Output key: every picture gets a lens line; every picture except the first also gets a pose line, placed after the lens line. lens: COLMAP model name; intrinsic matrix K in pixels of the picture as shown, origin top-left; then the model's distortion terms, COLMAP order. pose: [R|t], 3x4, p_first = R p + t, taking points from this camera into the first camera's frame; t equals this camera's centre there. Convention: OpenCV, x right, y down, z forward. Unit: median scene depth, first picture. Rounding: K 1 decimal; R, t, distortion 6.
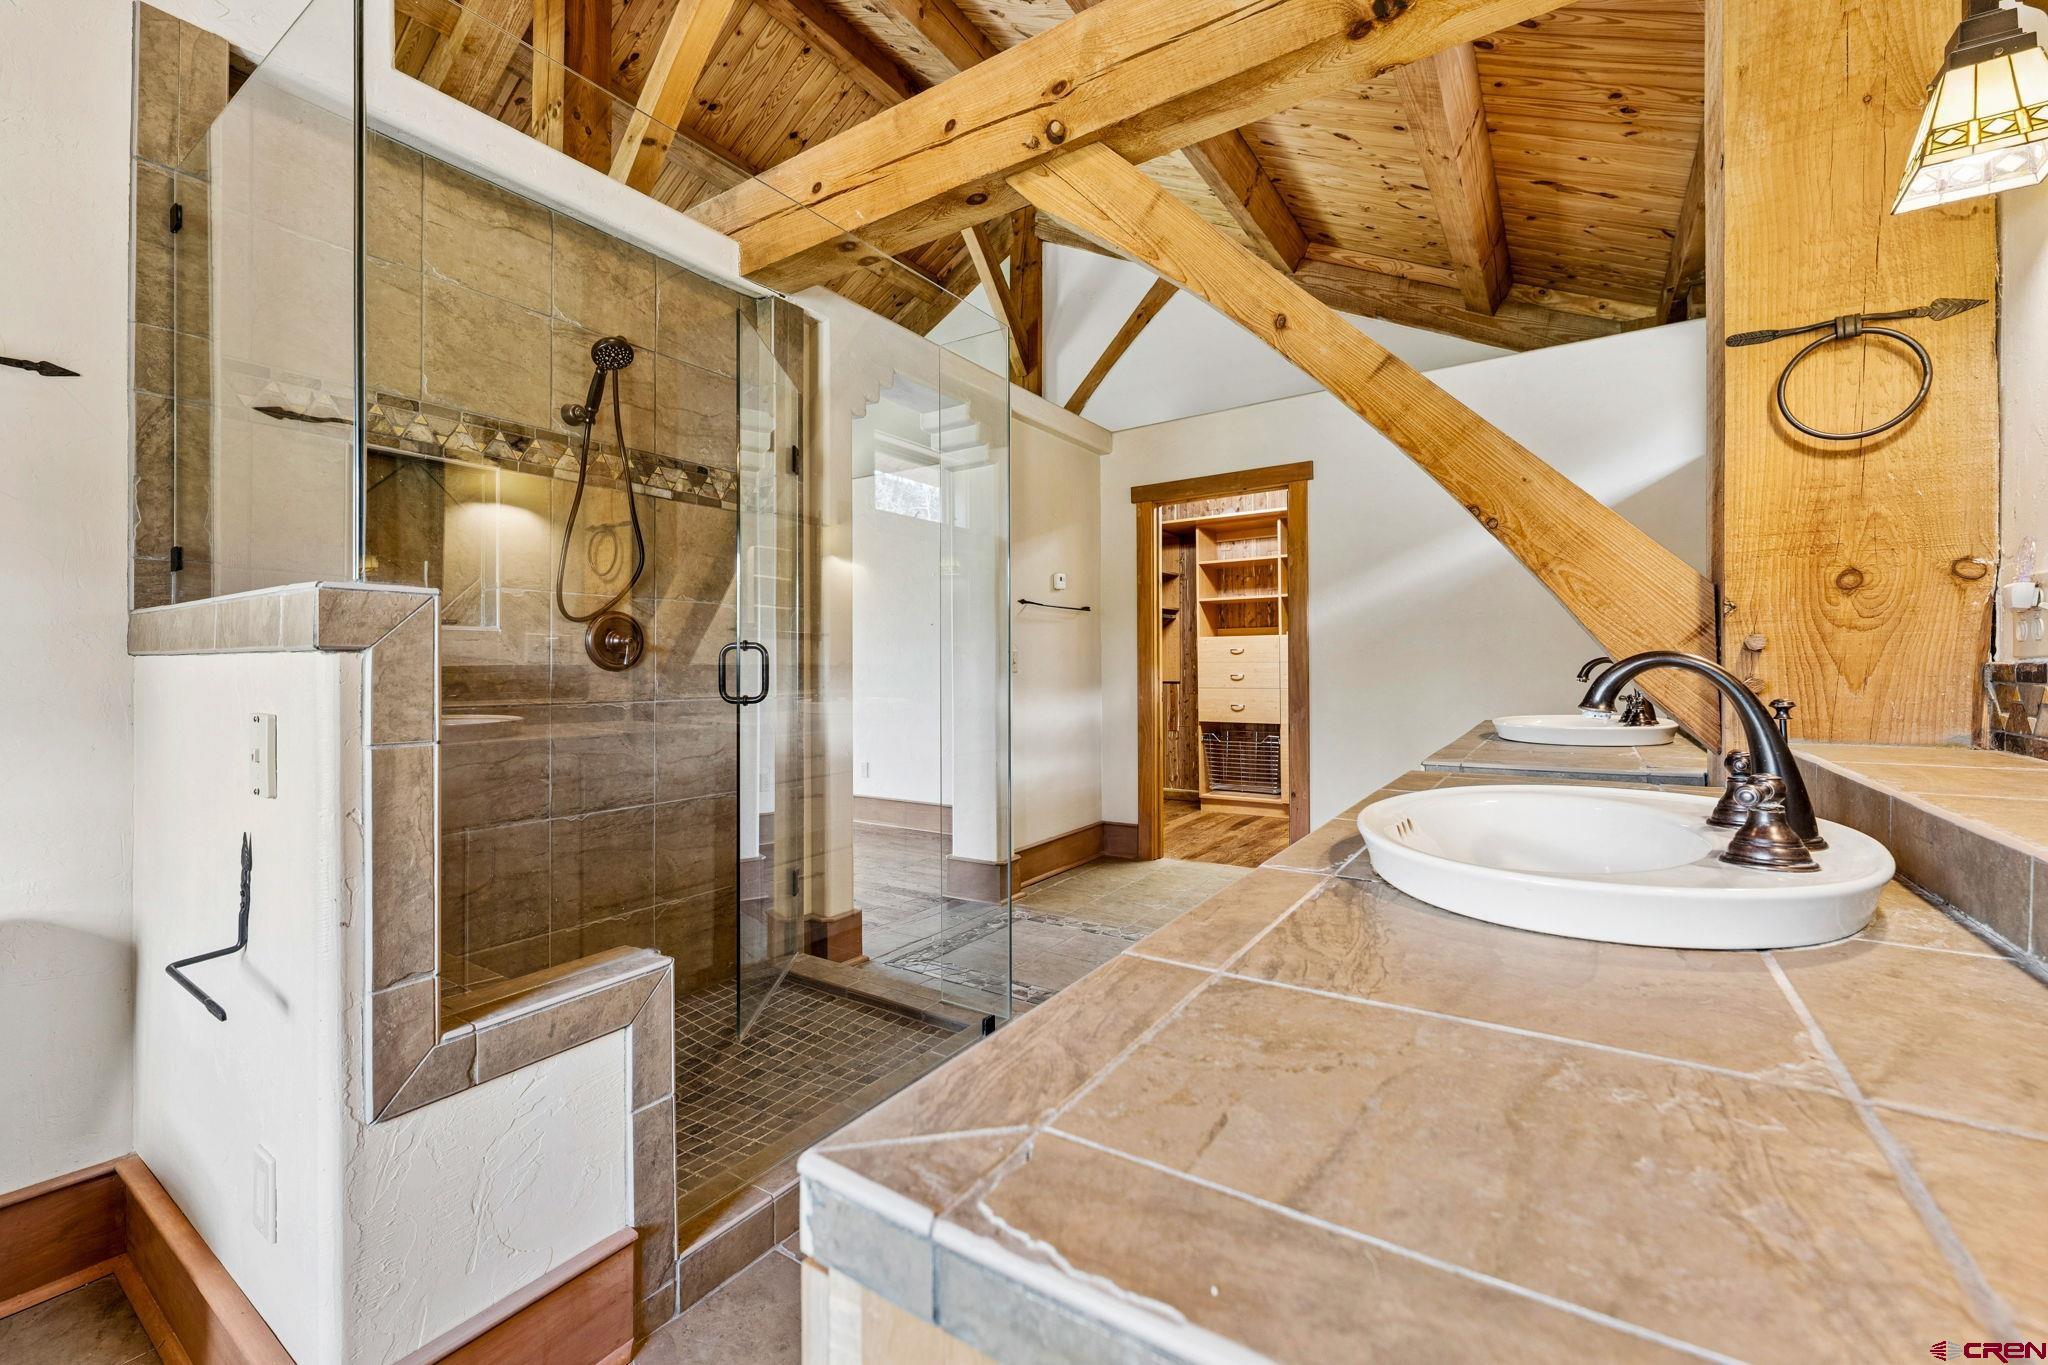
lens RADIAL K [[843.1, 0, 1014.7], [0, 843.1, 668.2], [0, 0, 1]] dist [0.003570, -0.000089]
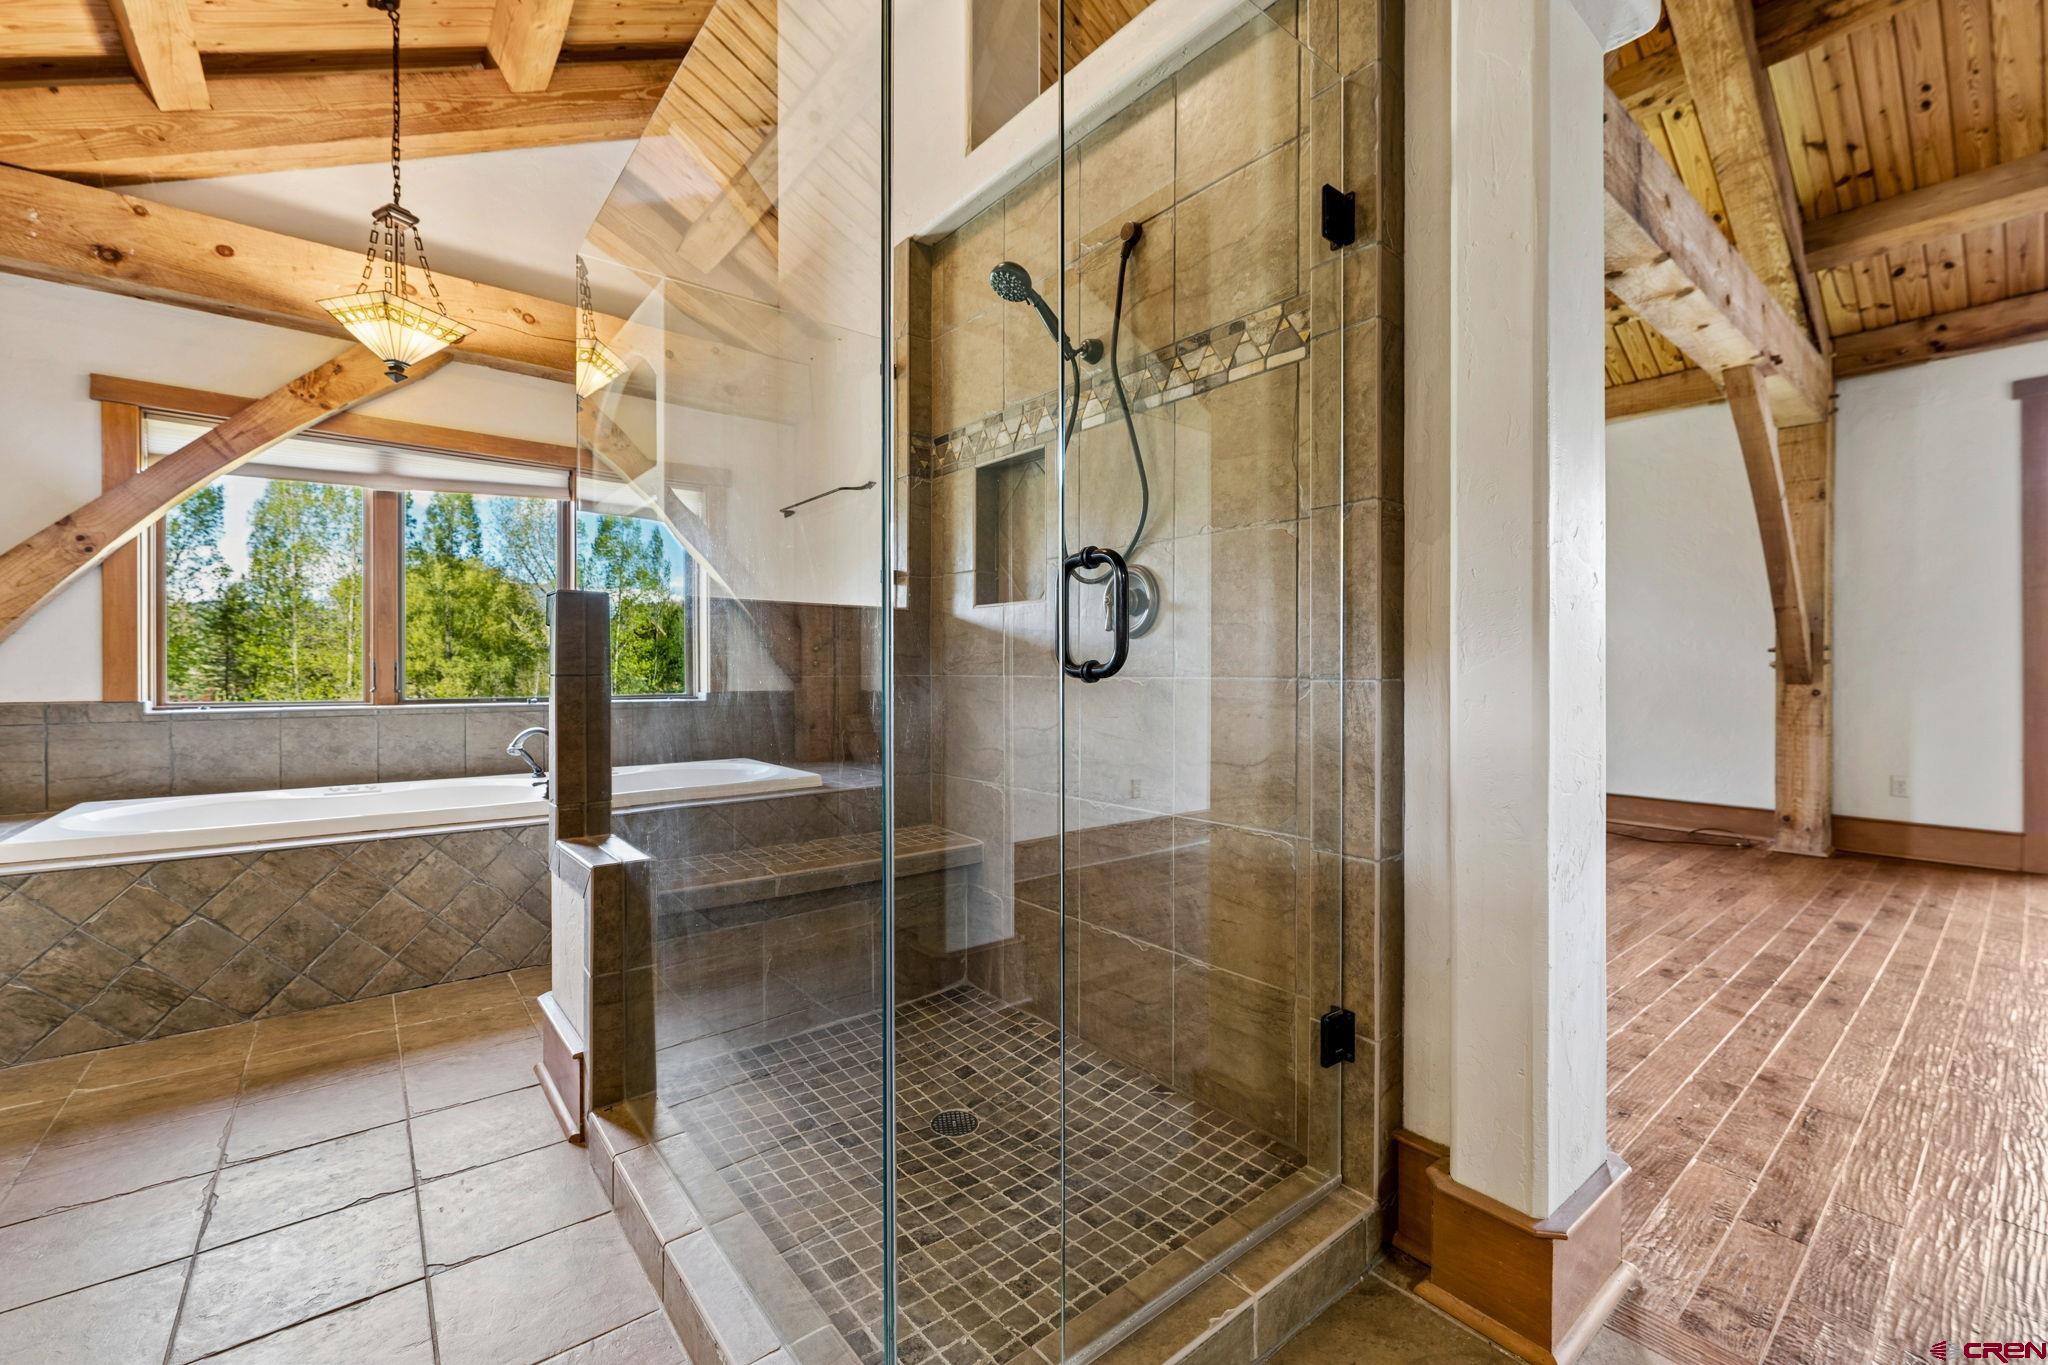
lens RADIAL K [[843.1, 0, 1028.8], [0, 843.1, 678.8], [0, 0, 1]] dist [0.003570, -0.000089]
pose [[-0.297963, 0.009615, -0.954529, 0.325656], [0.001183, 0.999952, 0.009703, 0.033259], [0.954577, 0.001762, -0.297961, 1.116416]]
